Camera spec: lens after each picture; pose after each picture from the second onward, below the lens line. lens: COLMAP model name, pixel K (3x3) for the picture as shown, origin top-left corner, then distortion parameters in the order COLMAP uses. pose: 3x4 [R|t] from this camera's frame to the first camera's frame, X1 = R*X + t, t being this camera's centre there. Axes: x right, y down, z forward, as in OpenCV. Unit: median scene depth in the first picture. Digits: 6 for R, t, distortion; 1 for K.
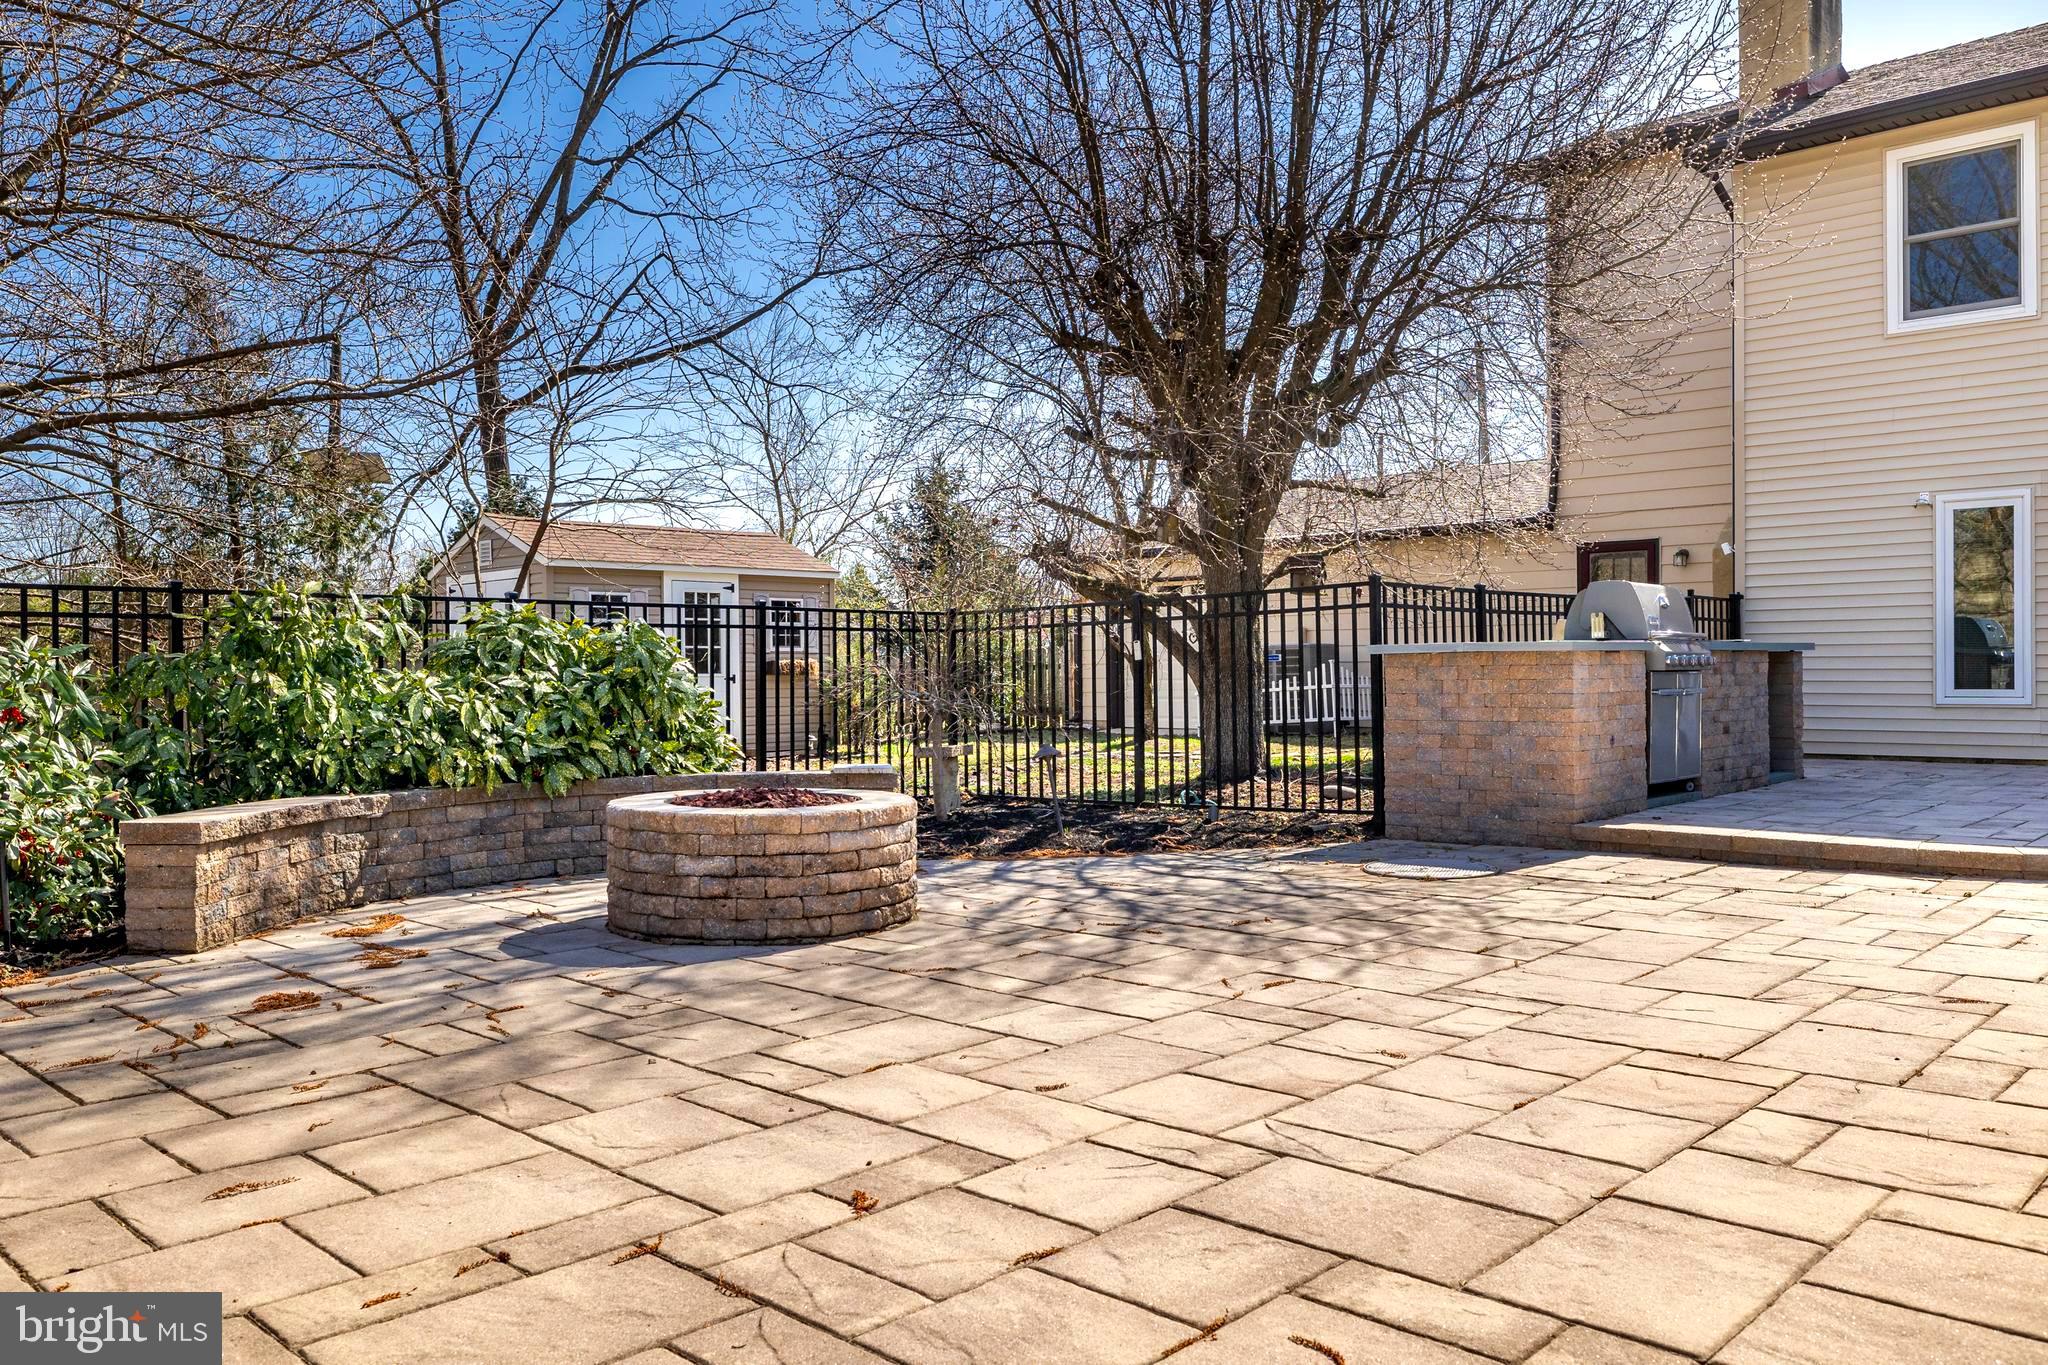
lens RADIAL K [[1553.4, 0, 1013.8], [0, 1553.4, 679.5], [0, 0, 1]] dist [0.015936, 0.001619]
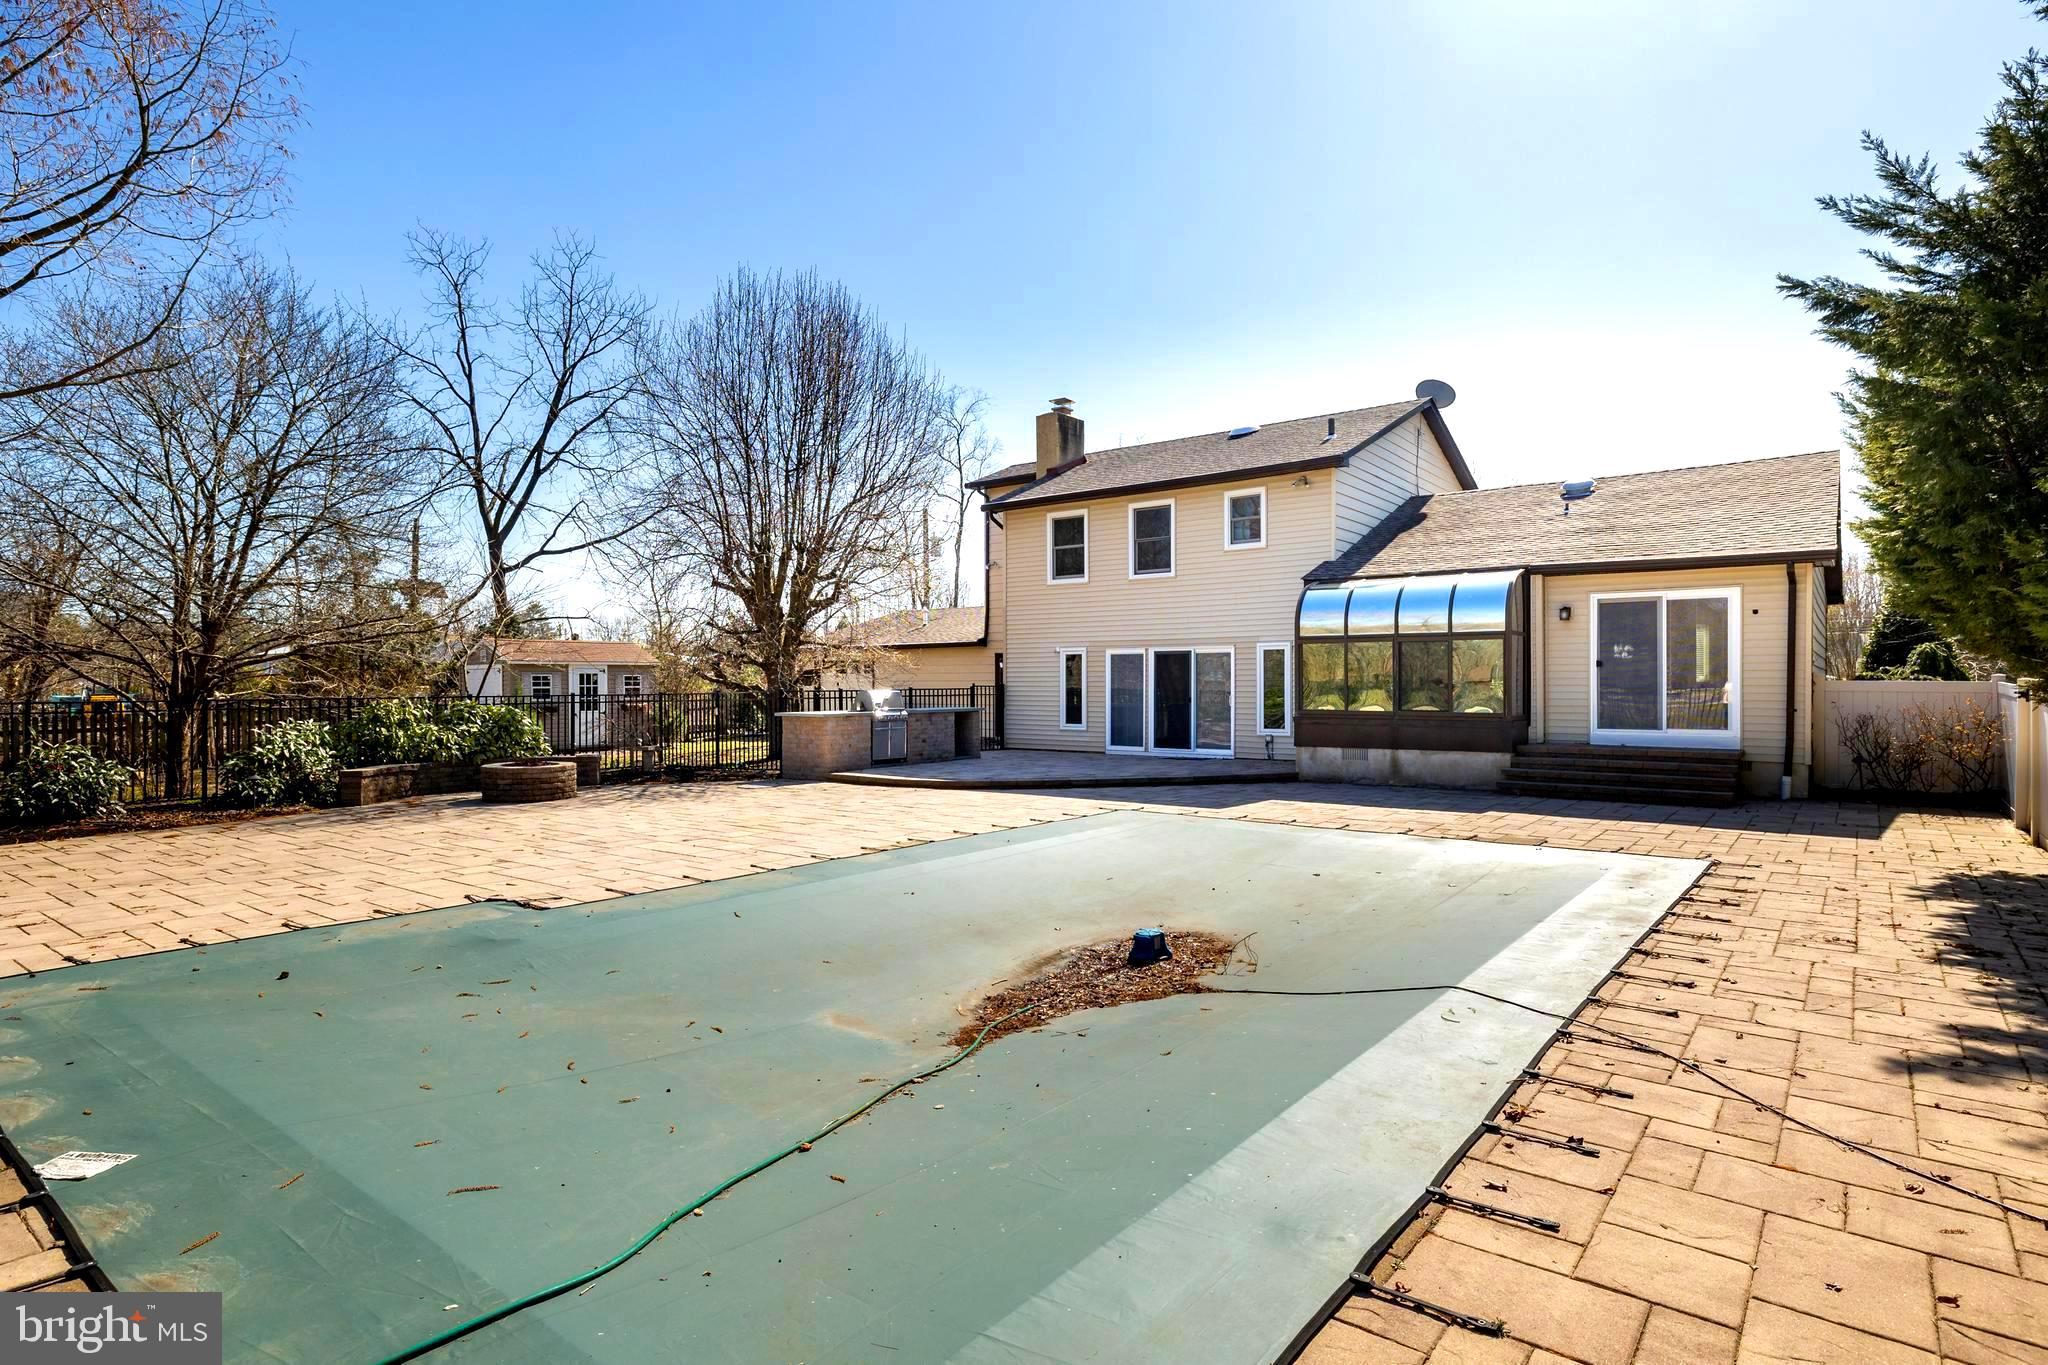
lens RADIAL K [[1096.2, 0, 1032.9], [0, 1096.2, 691.1], [0, 0, 1]] dist [0.003256, 0.001060]
pose [[0.995504, 0.003516, 0.094652, 0.510982], [-0.003636, 0.999993, 0.001091, -0.066558], [-0.094648, -0.001430, 0.995510, -1.093629]]
